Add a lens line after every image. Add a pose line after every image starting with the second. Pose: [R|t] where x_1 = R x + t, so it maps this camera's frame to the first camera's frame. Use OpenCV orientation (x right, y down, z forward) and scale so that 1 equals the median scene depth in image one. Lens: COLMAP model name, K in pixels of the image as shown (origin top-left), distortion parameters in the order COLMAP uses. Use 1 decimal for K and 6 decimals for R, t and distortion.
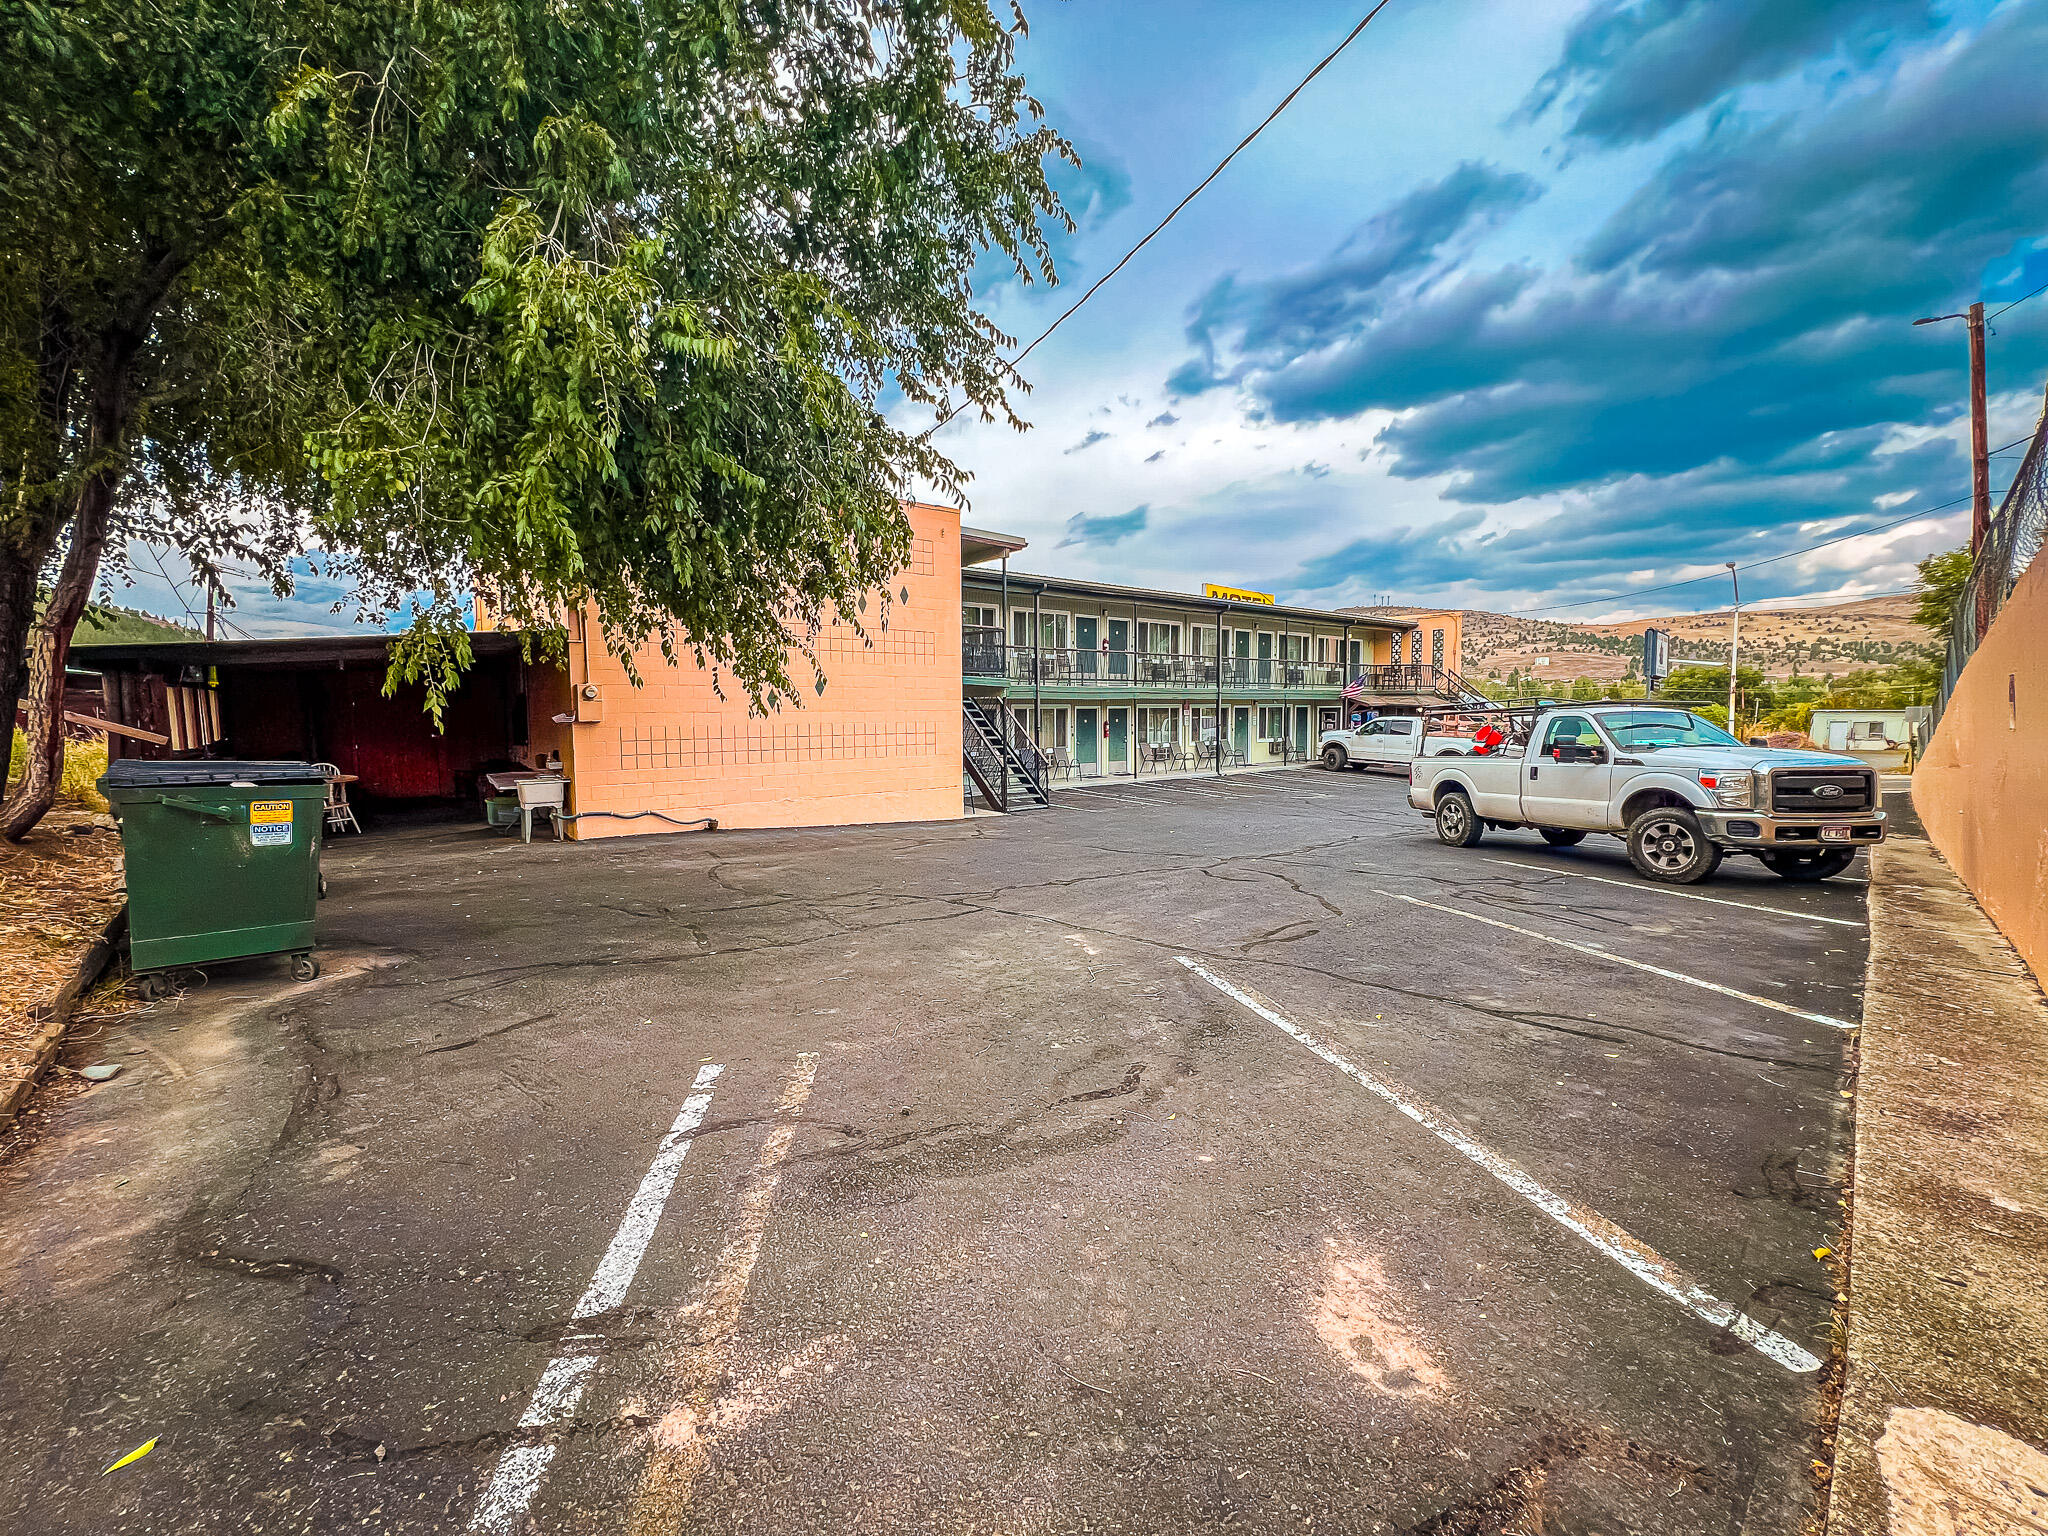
lens RADIAL K [[819.5, 0, 1021.7], [0, 819.5, 758.3], [0, 0, 1]] dist [-0.002163, 0.000023]
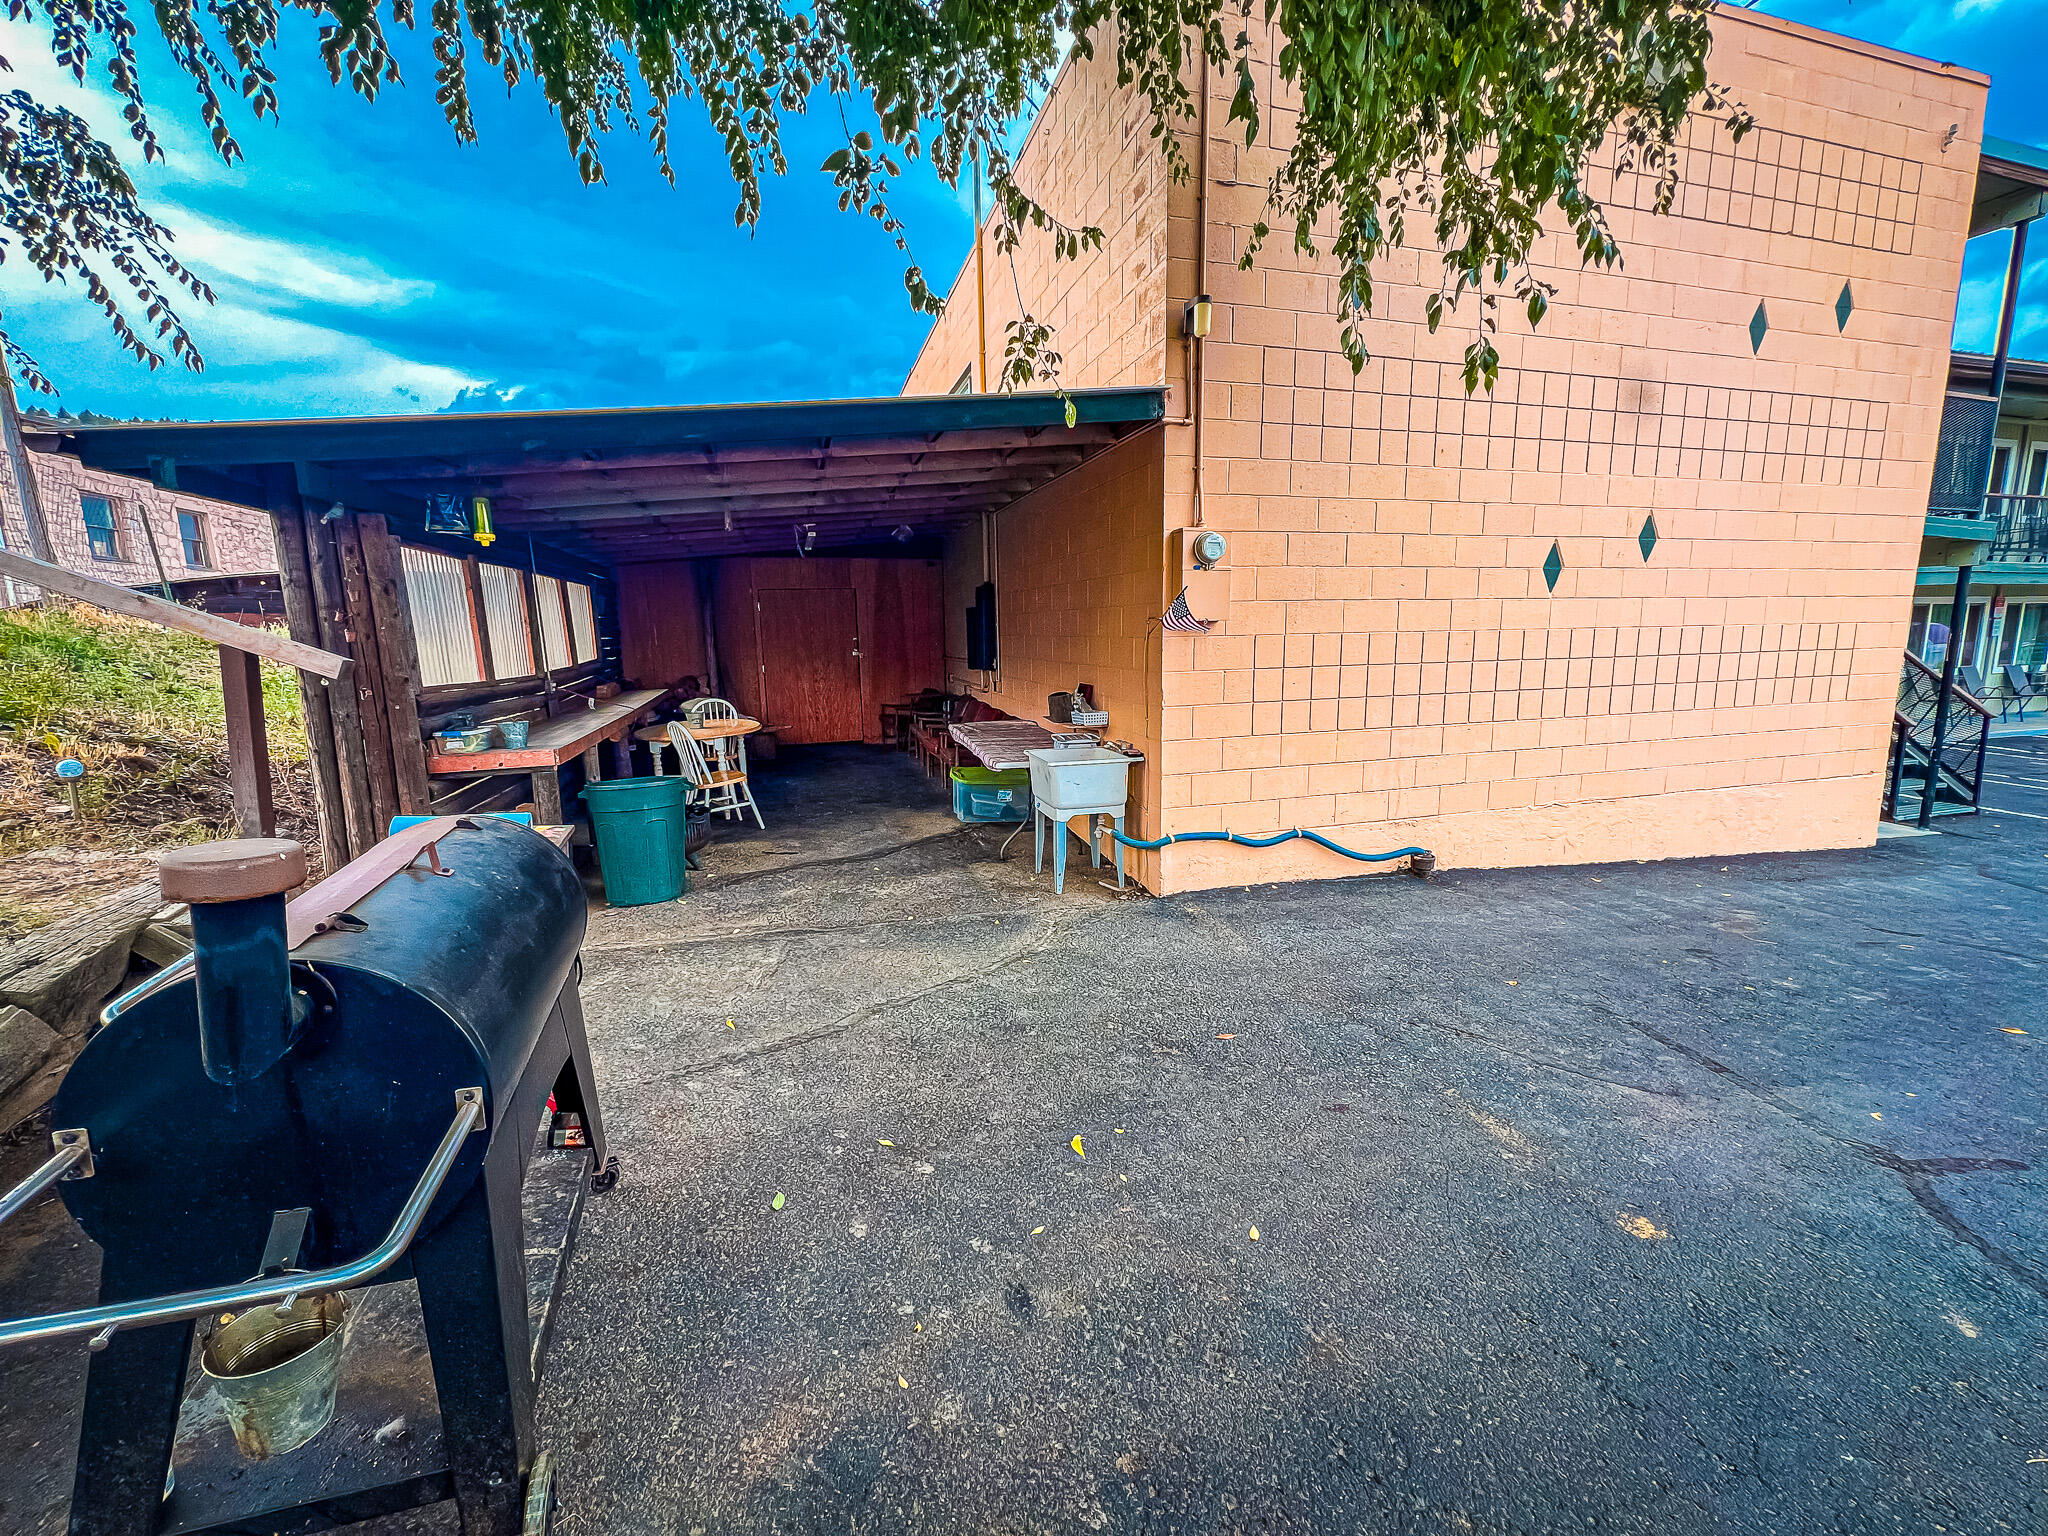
lens RADIAL K [[819.5, 0, 1021.7], [0, 819.5, 758.3], [0, 0, 1]] dist [-0.002163, 0.000023]
pose [[0.920031, 0.051560, -0.388438, -0.421896], [-0.011823, 0.994507, 0.104005, -0.017074], [0.391667, -0.091095, 0.915587, 0.548054]]
